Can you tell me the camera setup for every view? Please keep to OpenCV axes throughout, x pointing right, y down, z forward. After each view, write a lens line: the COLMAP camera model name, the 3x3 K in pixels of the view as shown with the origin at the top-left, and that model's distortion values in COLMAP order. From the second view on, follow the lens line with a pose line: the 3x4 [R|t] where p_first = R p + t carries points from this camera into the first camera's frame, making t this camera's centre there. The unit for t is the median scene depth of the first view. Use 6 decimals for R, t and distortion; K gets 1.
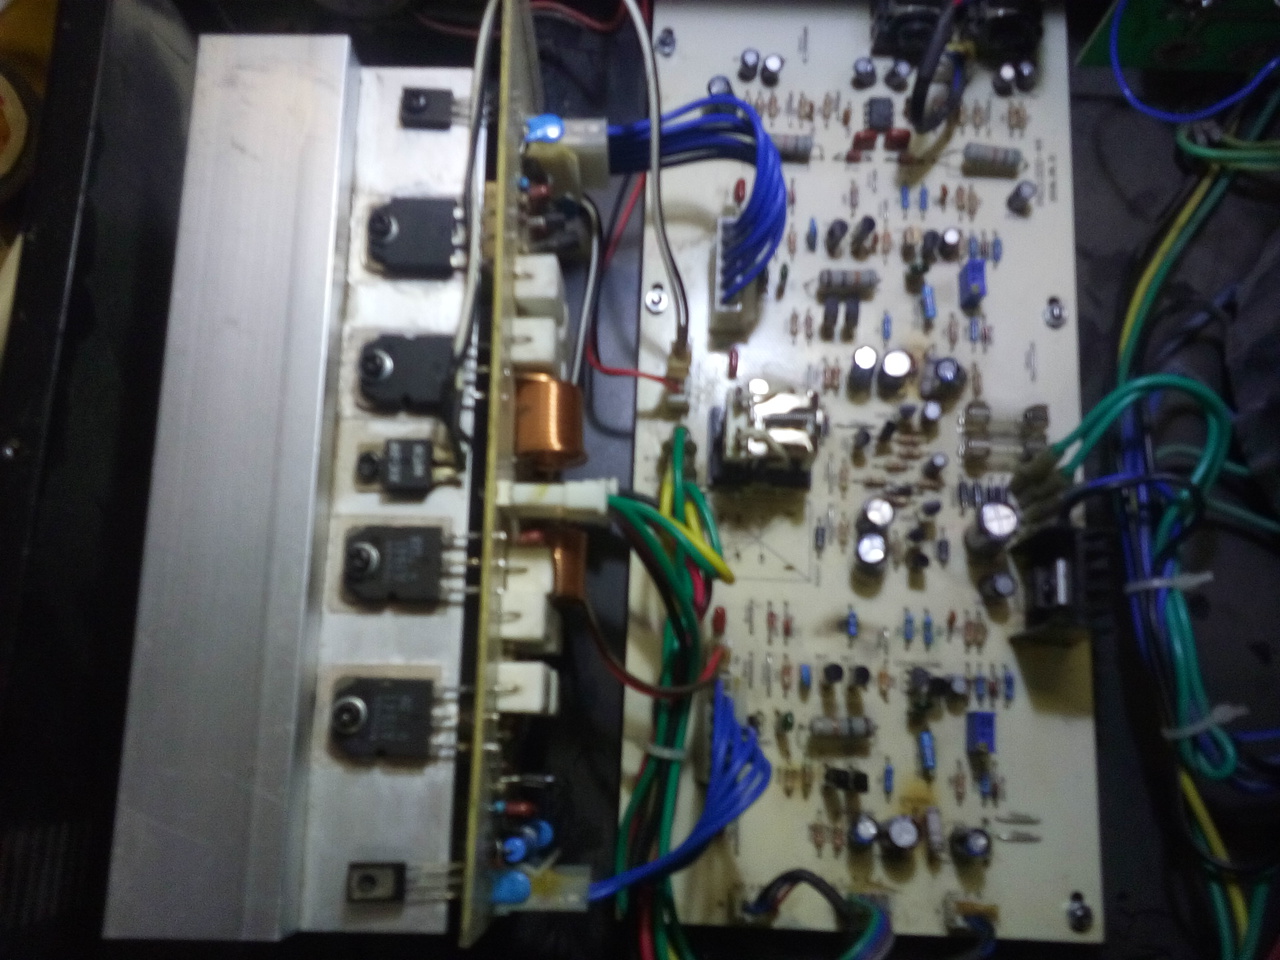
lens RADIAL K [[1182.1, 0, 640.0], [0, 1182.1, 480.0], [0, 0, 1]] dist [-0.002094, 0.008815]
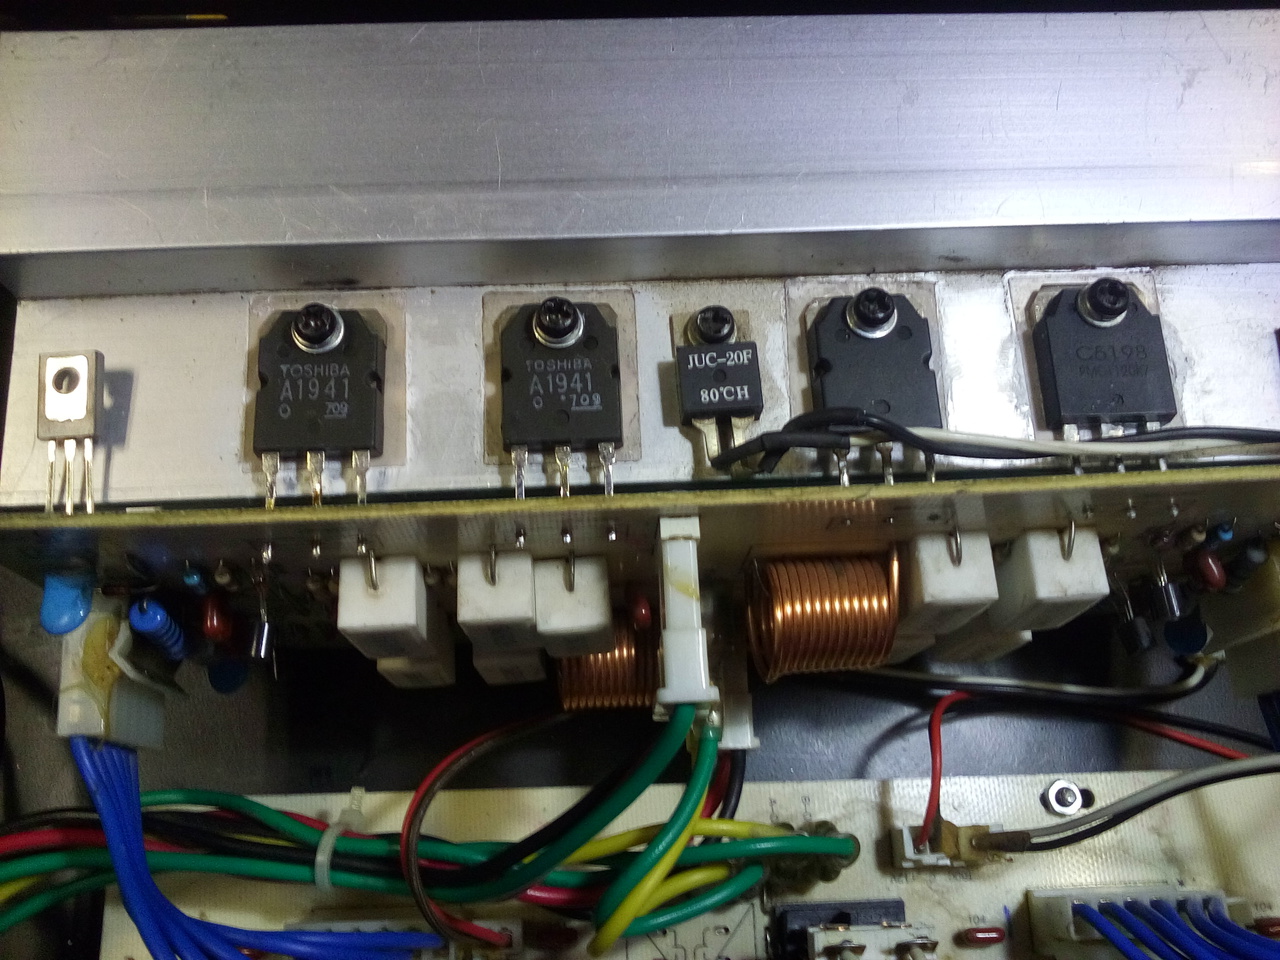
lens RADIAL K [[1182.1, 0, 640.0], [0, 1182.1, 480.0], [0, 0, 1]] dist [-0.002094, 0.008815]
pose [[0.066415, 0.949855, -0.305556, 0.038623], [-0.981587, 0.117164, 0.150861, -0.058419], [0.179096, 0.289910, 0.940147, 0.410523]]
